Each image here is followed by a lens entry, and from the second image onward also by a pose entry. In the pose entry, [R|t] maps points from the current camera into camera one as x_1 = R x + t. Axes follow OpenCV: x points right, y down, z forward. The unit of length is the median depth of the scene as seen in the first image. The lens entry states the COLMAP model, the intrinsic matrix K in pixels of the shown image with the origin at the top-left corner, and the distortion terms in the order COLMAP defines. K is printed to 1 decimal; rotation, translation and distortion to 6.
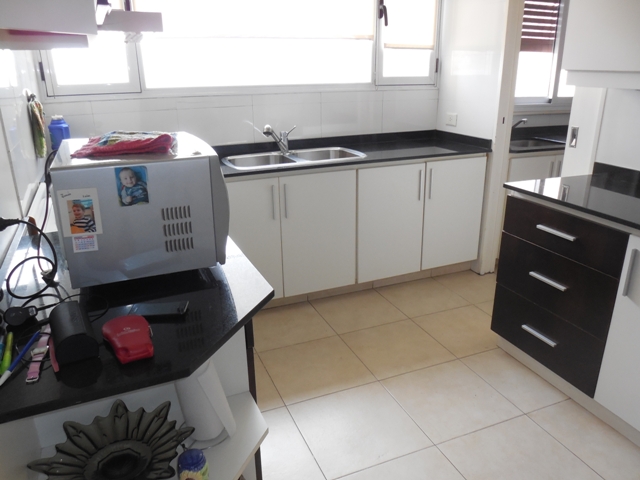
lens RADIAL K [[512.4, 0, 320.0], [0, 512.4, 240.0], [0, 0, 1]] dist [-0.010965, -0.005695]
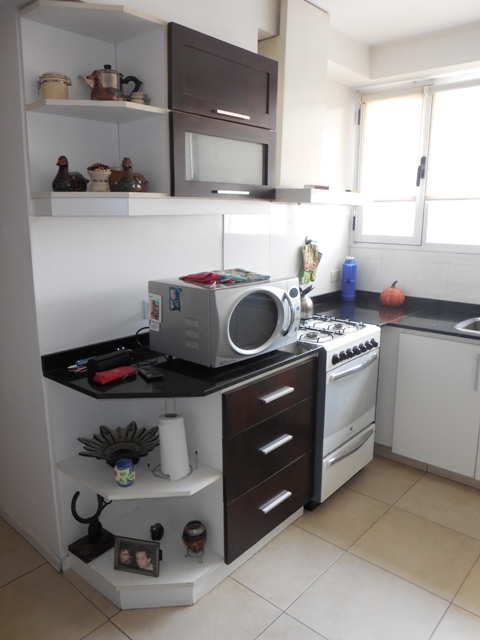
lens RADIAL K [[512.4, 0, 240.0], [0, 512.4, 320.0], [0, 0, 1]] dist [-0.010965, -0.005695]
pose [[0.470190, 0.204712, -0.858495, 0.667780], [-0.306485, 0.950065, 0.058688, -0.120113], [0.827640, 0.235521, 0.509453, 0.225483]]
